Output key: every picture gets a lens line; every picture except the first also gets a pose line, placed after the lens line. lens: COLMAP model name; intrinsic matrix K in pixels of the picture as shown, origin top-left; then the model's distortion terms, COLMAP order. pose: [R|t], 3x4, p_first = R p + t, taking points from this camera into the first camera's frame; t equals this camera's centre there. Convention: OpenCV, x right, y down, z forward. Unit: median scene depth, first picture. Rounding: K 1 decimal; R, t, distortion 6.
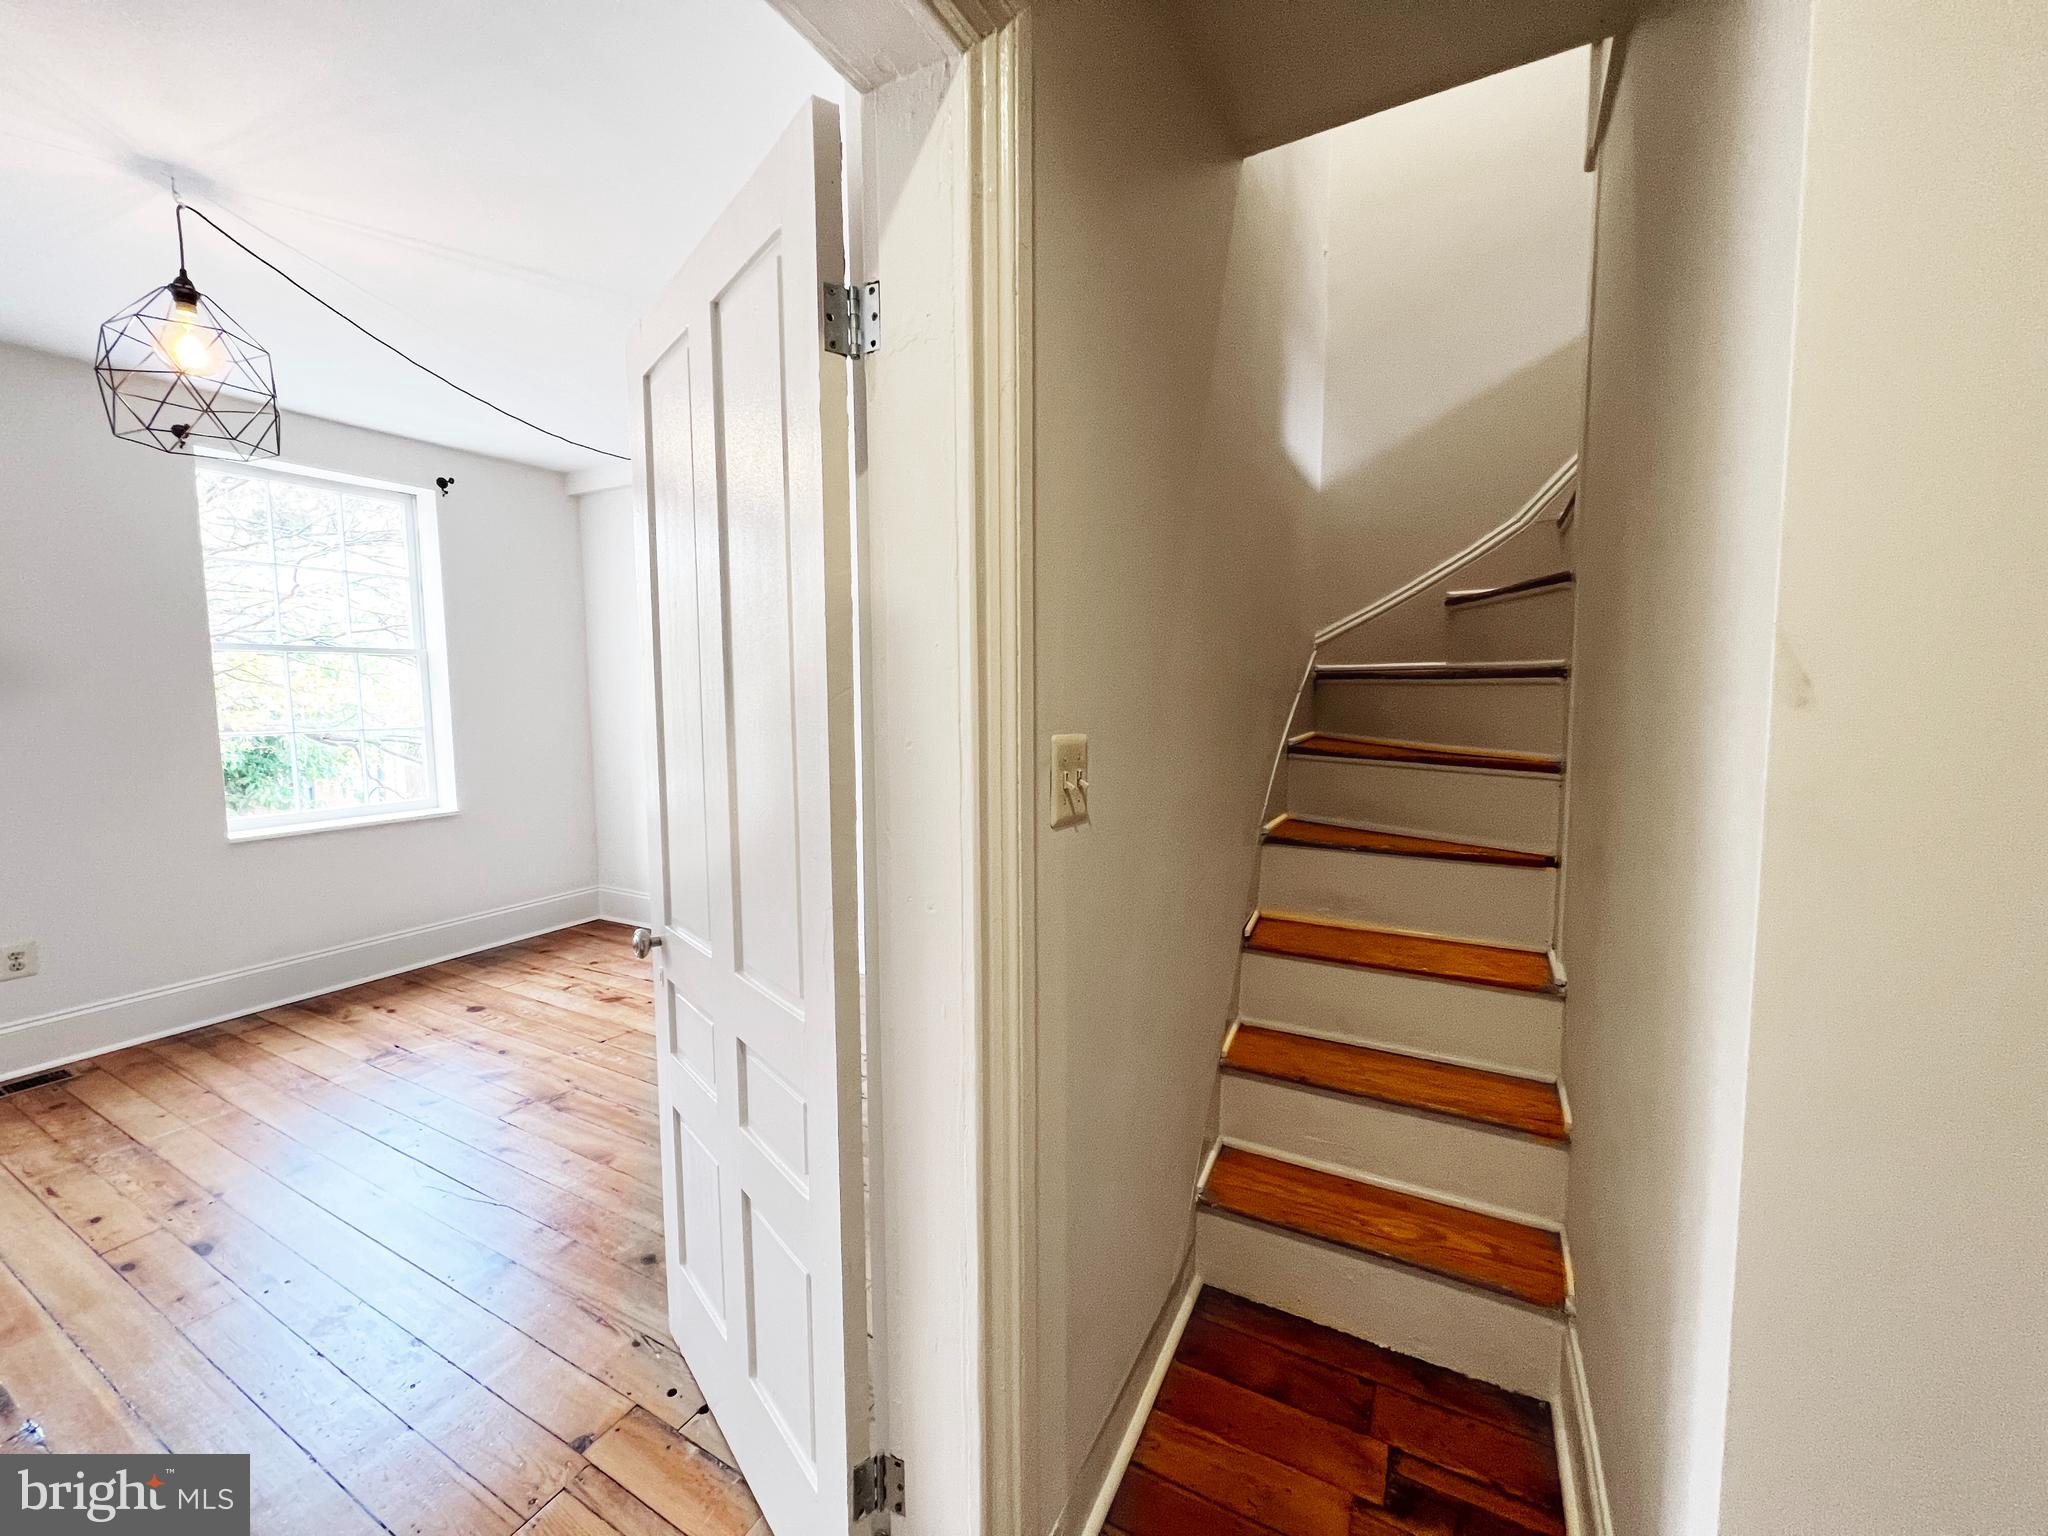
lens RADIAL K [[818.7, 0, 1017.4], [0, 818.7, 759.1], [0, 0, 1]] dist [-0.000177, 0.000141]
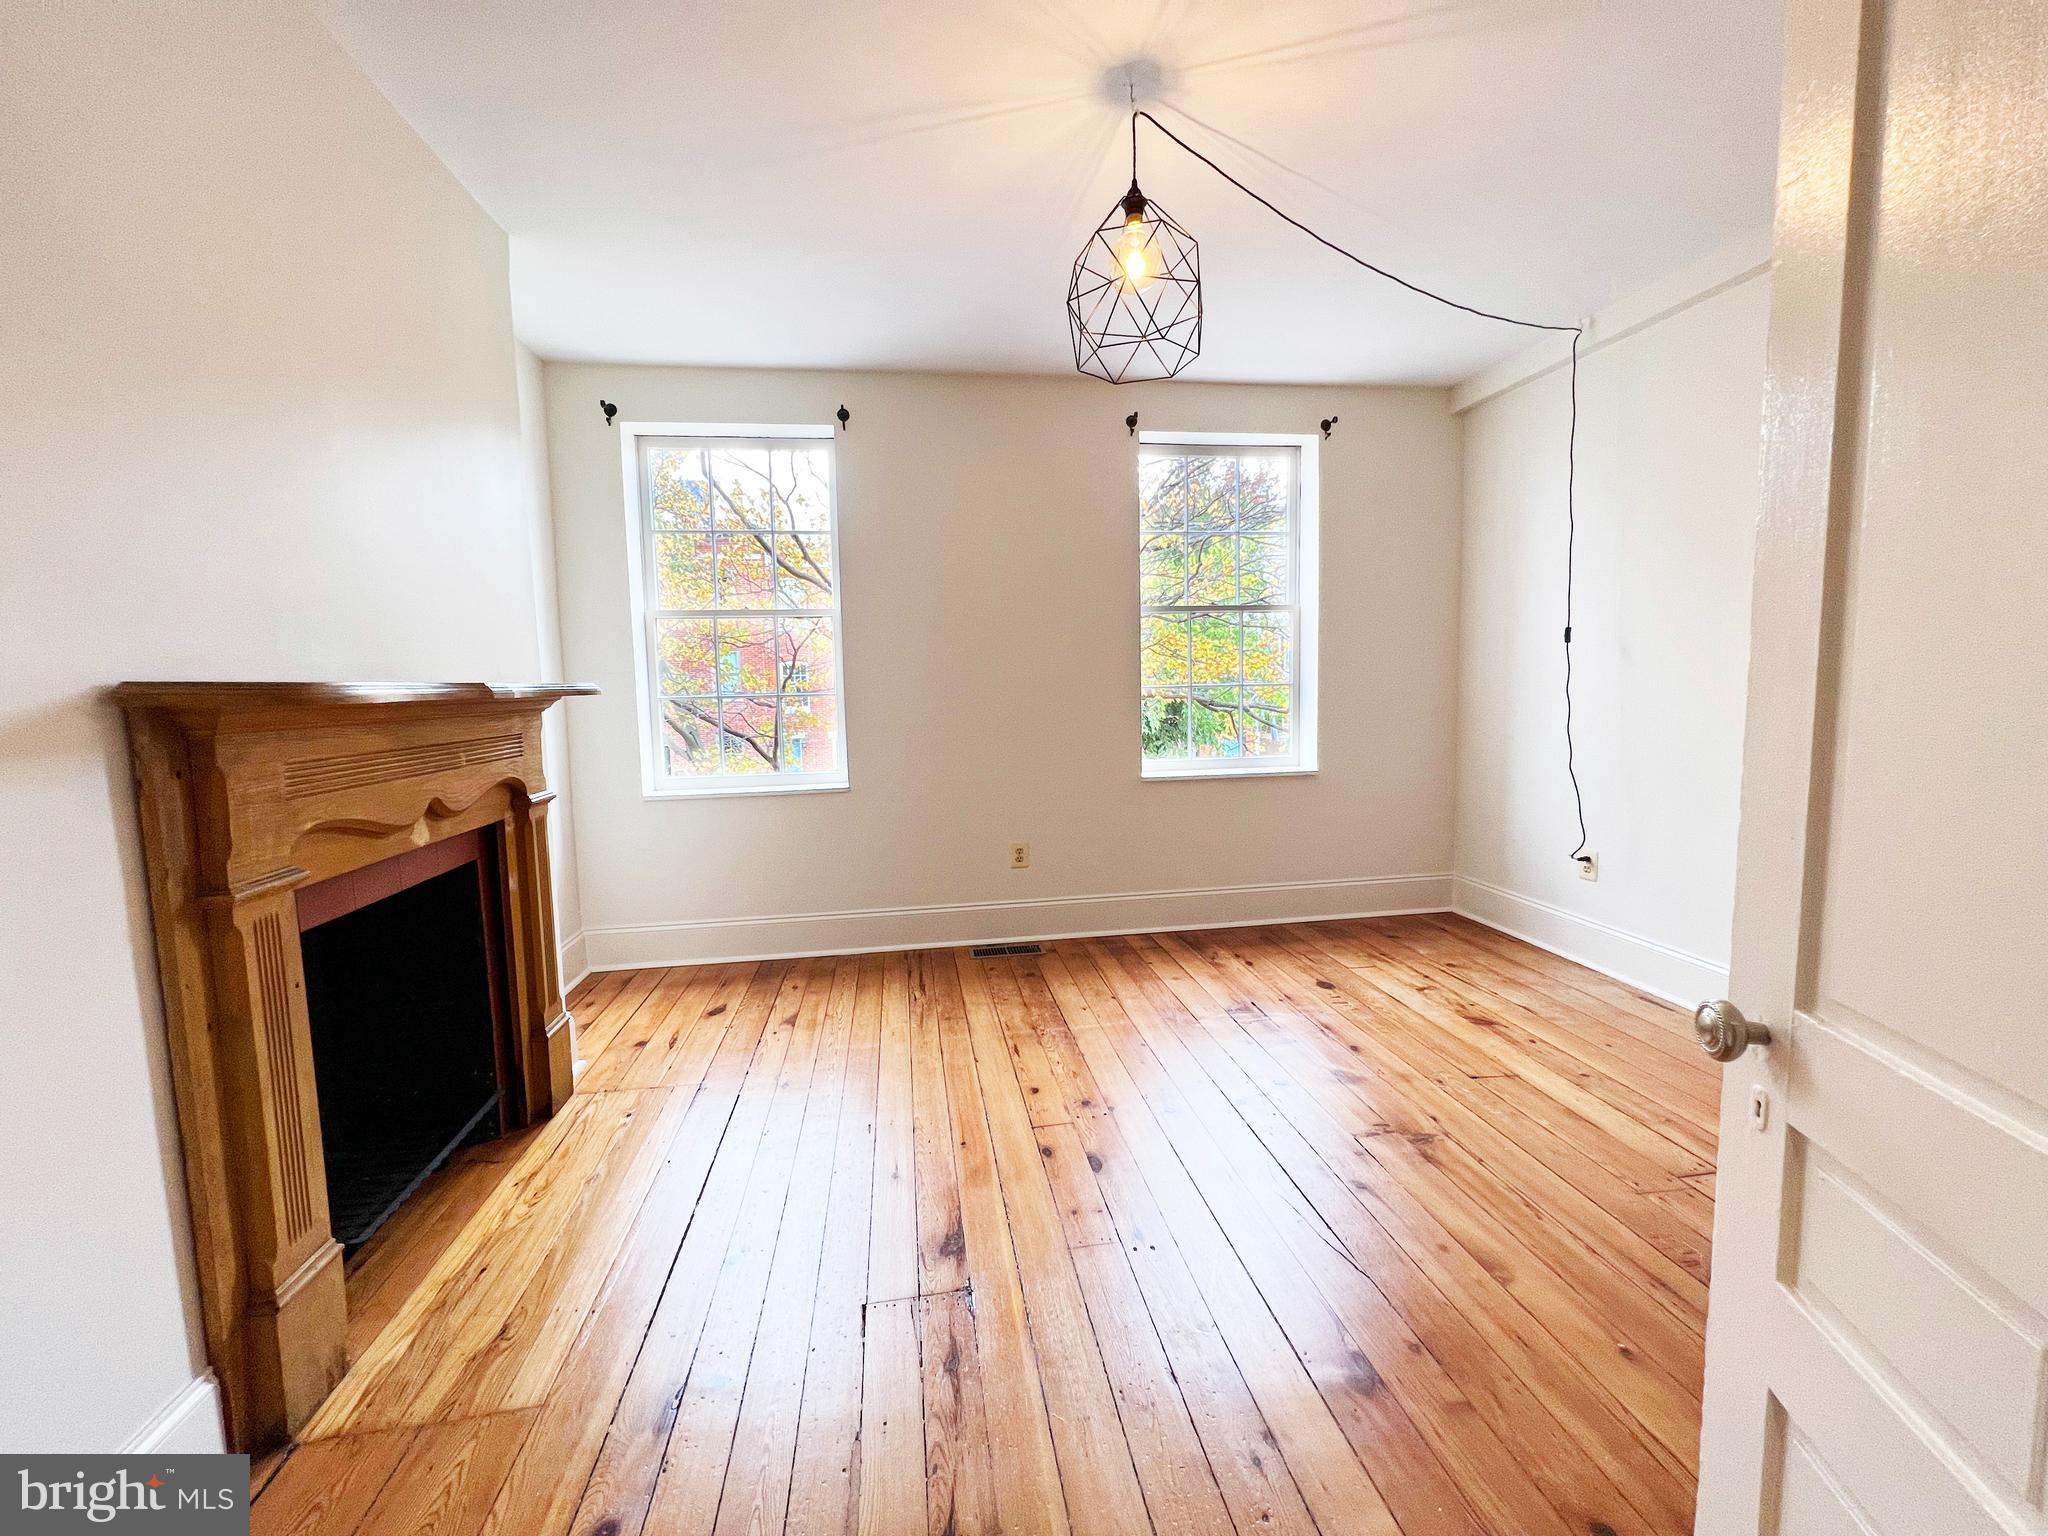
lens RADIAL K [[853.8, 0, 1021.5], [0, 853.8, 762.1], [0, 0, 1]] dist [-0.000772, 0.000551]
pose [[0.607377, 0.070275, -0.791299, -0.141786], [-0.049921, 0.997487, 0.050269, 0.027724], [0.792844, 0.008970, 0.609359, 0.160101]]
